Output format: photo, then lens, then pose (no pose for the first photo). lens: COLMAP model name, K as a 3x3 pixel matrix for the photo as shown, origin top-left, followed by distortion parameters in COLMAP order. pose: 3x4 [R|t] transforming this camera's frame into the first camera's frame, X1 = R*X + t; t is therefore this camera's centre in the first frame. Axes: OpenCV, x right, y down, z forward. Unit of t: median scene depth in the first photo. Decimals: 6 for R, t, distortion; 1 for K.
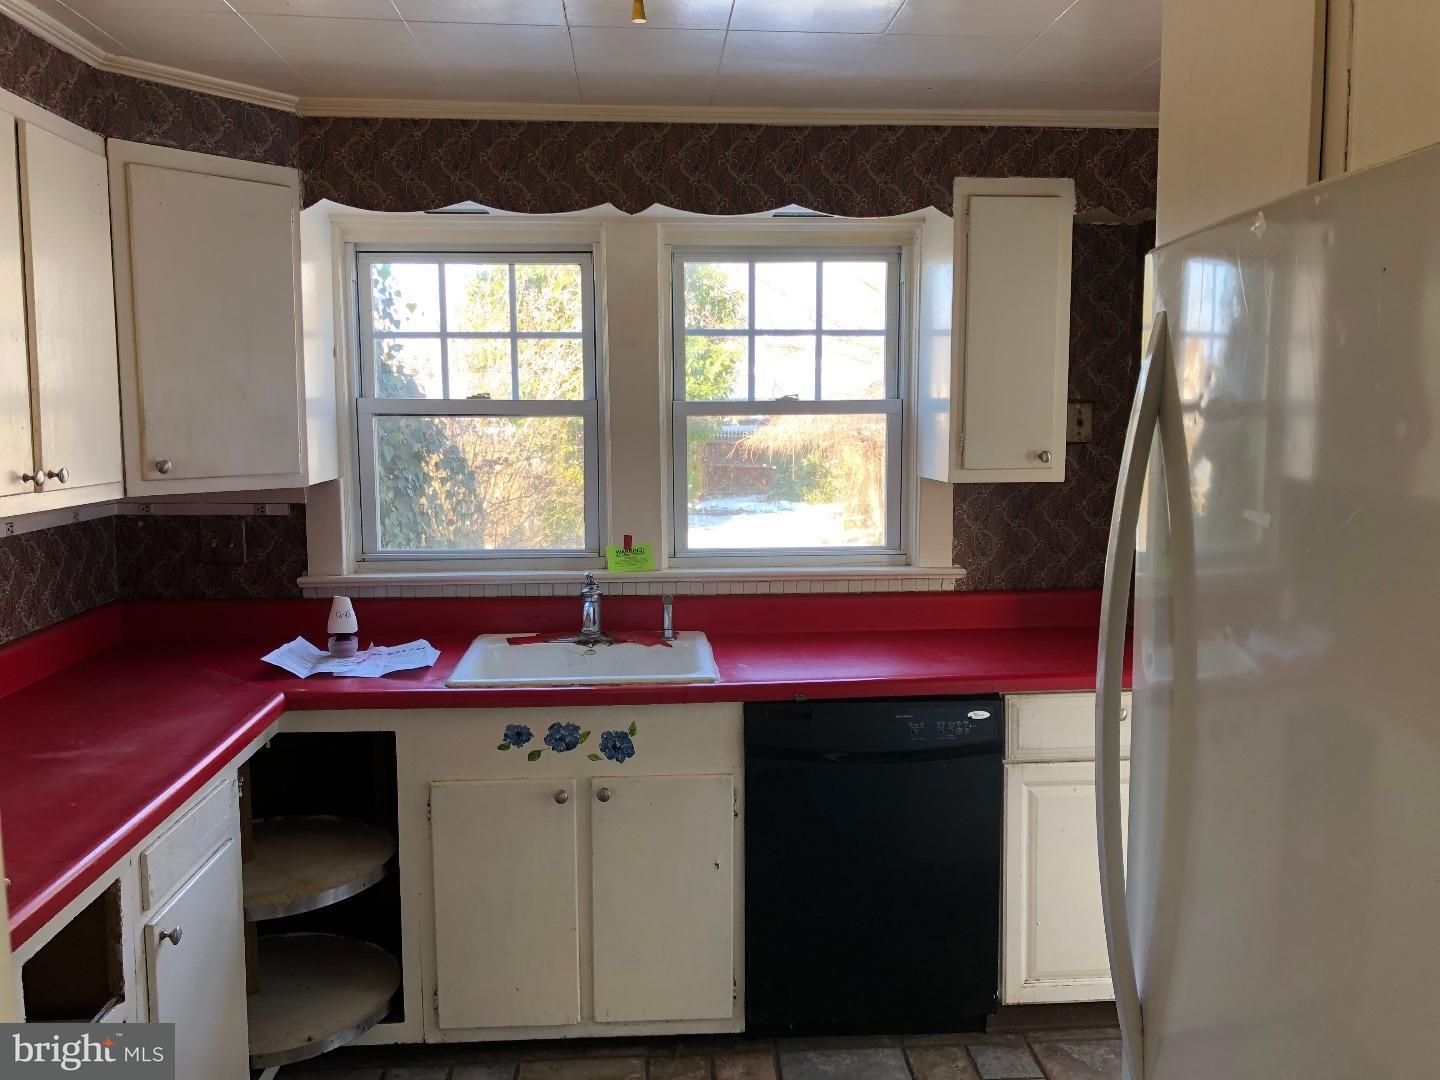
lens RADIAL K [[1202.7, 0, 720.0], [0, 1202.7, 540.0], [0, 0, 1]] dist [0.106823, -0.200888]
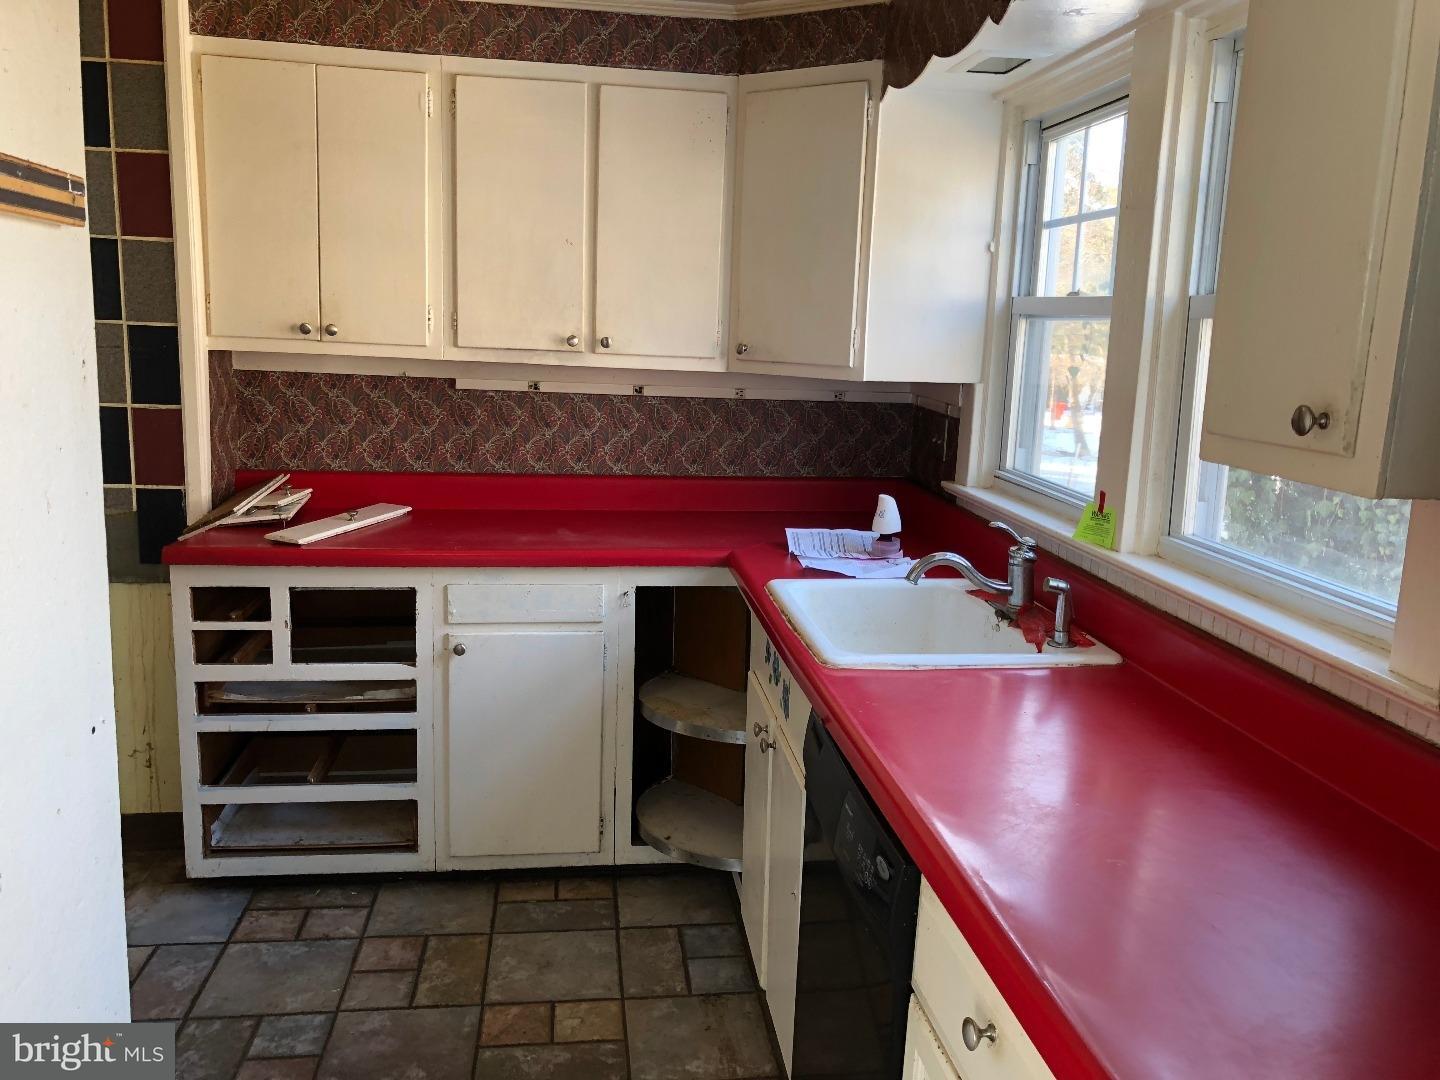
lens RADIAL K [[1202.7, 0, 720.0], [0, 1202.7, 540.0], [0, 0, 1]] dist [0.106823, -0.200888]
pose [[0.057150, 0.184103, -0.981244, 0.744737], [-0.140326, 0.974575, 0.174679, -0.083262], [0.988455, 0.127711, 0.081531, 0.901575]]
